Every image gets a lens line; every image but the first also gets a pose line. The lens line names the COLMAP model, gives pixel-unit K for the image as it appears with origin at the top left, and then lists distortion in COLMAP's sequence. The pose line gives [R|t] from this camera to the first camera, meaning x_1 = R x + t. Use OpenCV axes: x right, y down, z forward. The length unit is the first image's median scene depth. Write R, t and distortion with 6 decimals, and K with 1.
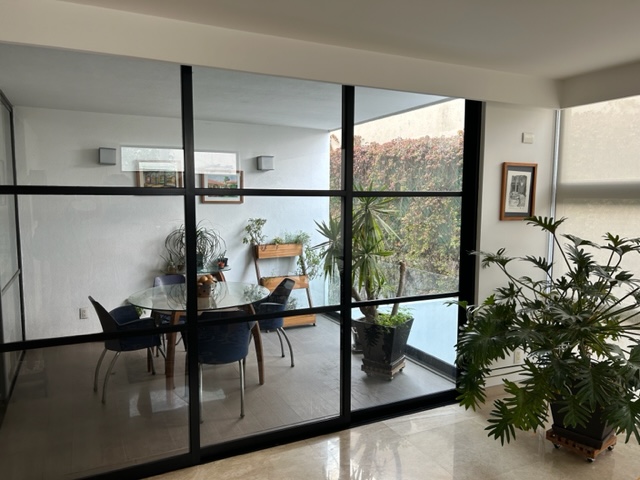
lens RADIAL K [[482.0, 0, 320.0], [0, 482.0, 240.0], [0, 0, 1]] dist [0.001349, 0.000126]
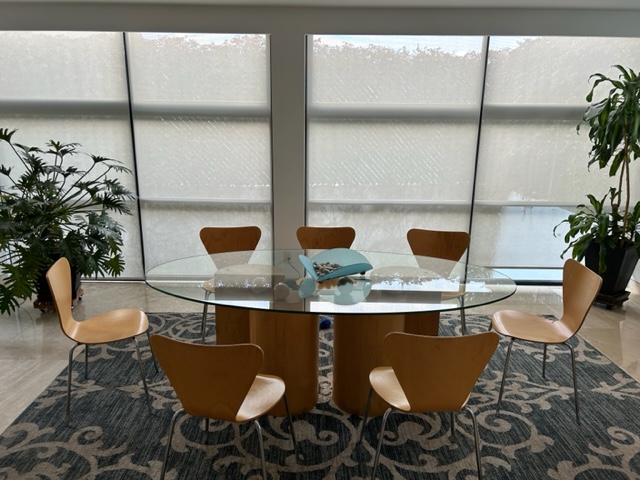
lens RADIAL K [[482.0, 0, 320.0], [0, 482.0, 240.0], [0, 0, 1]] dist [0.001349, 0.000126]
pose [[0.450647, -0.223229, 0.864342, -0.252615], [0.065560, 0.973892, 0.217340, 0.012148], [-0.890292, -0.041277, 0.453516, -0.239613]]
